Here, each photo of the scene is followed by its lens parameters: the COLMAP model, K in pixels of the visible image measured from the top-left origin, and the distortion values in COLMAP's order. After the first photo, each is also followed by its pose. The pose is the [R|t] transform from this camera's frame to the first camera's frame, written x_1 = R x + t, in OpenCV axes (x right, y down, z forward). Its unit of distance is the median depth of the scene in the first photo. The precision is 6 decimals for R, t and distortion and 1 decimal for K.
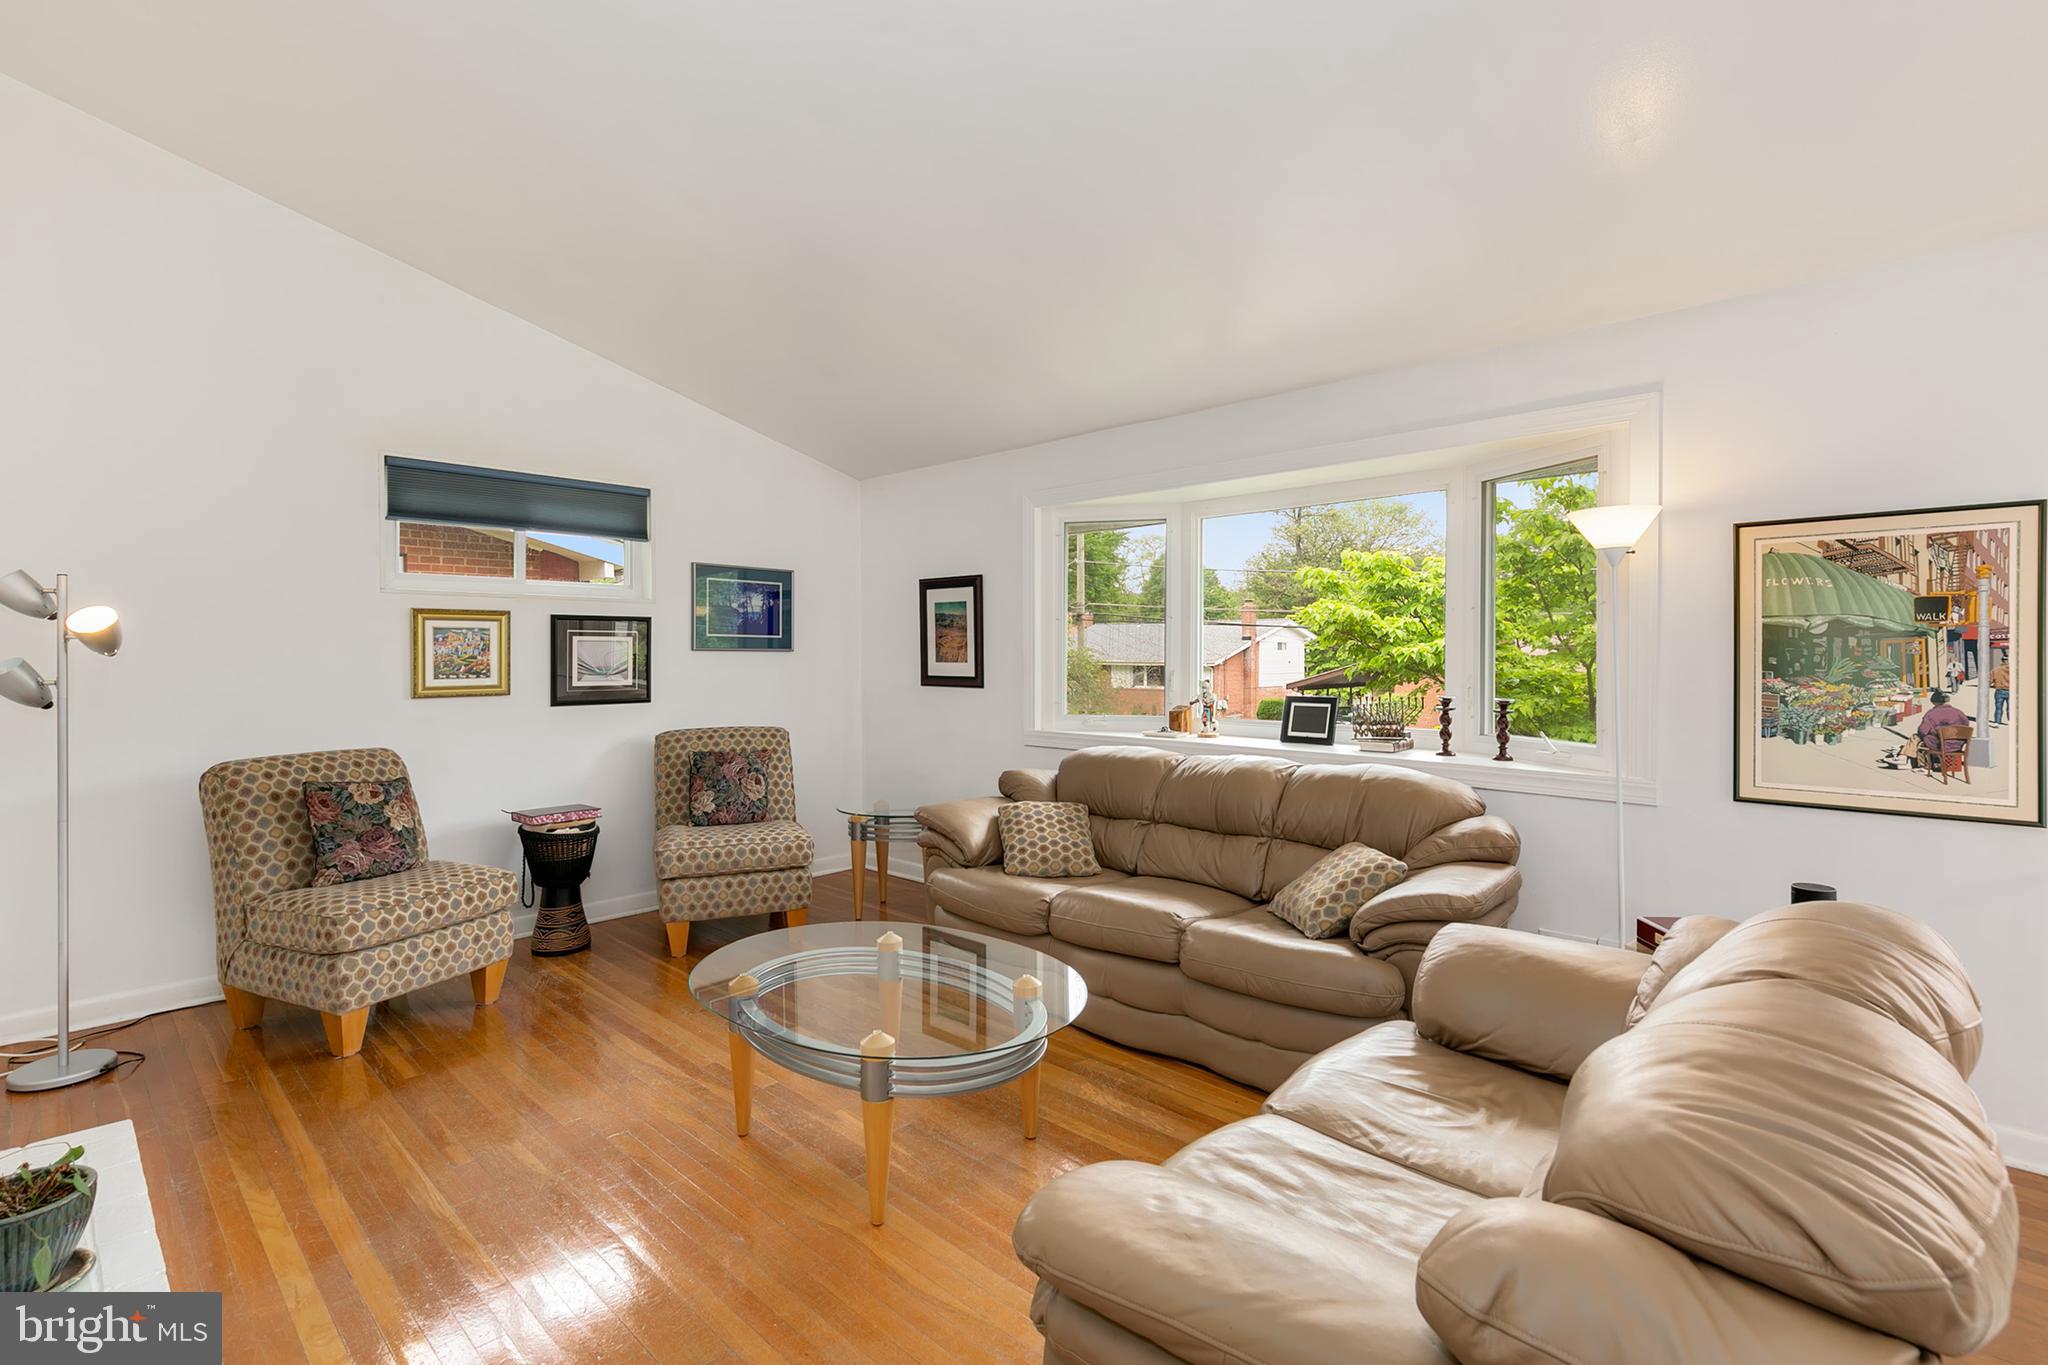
lens RADIAL K [[941.4, 0, 1019.0], [0, 941.4, 660.7], [0, 0, 1]] dist [0.006107, -0.000534]
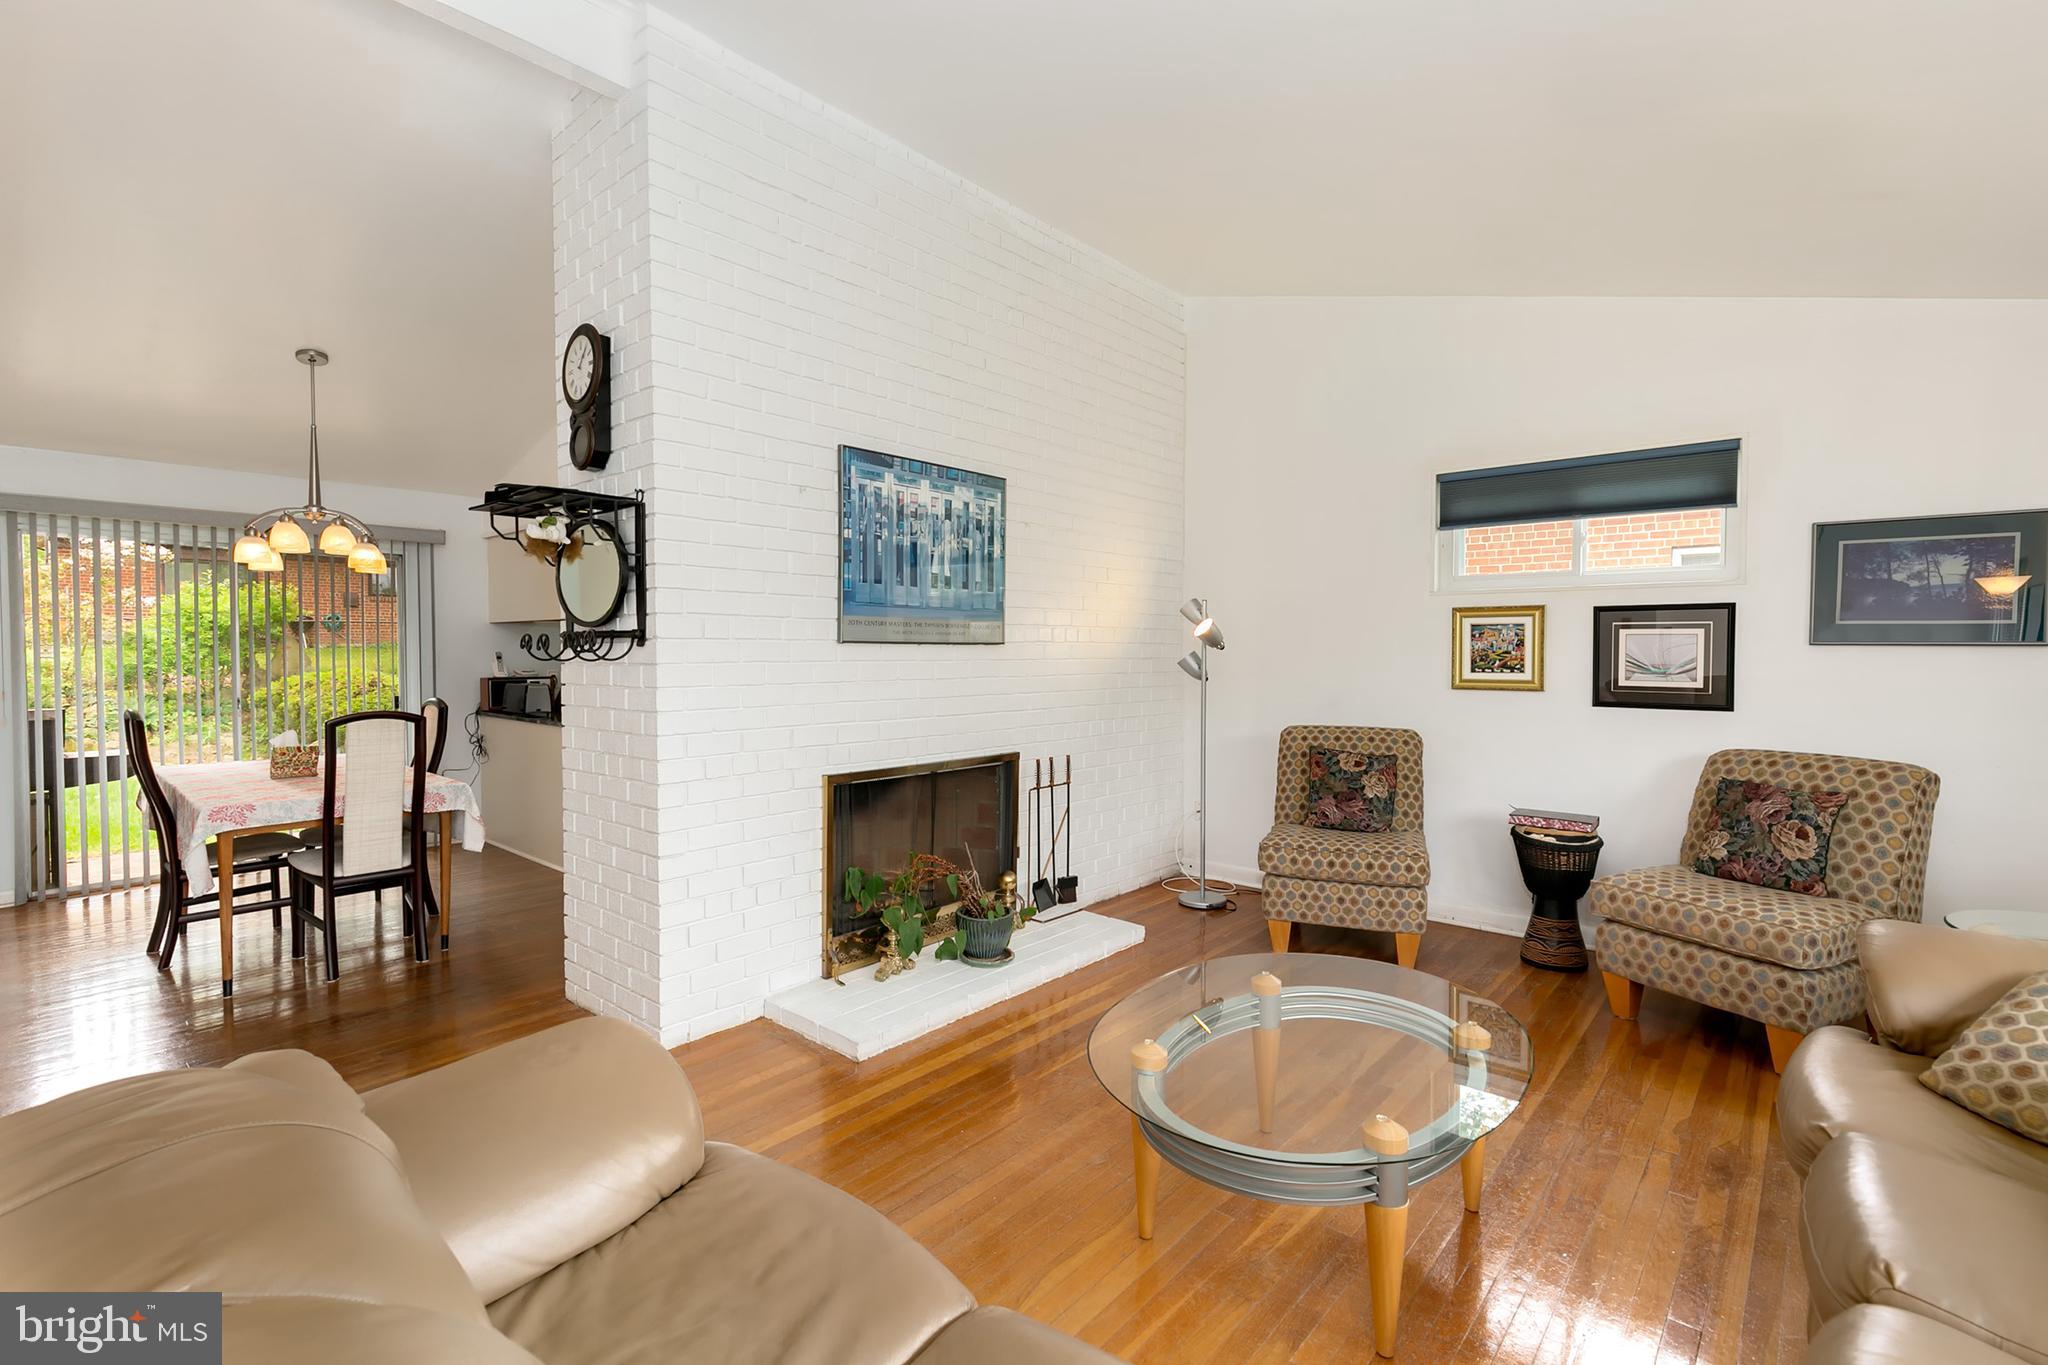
lens RADIAL K [[941.4, 0, 1038.3], [0, 941.4, 673.9], [0, 0, 1]] dist [0.006107, -0.000534]
pose [[0.043102, 0.030096, -0.998617, 0.550178], [-0.008673, 0.999520, 0.029749, -0.008025], [0.999033, 0.007379, 0.043343, 0.576625]]
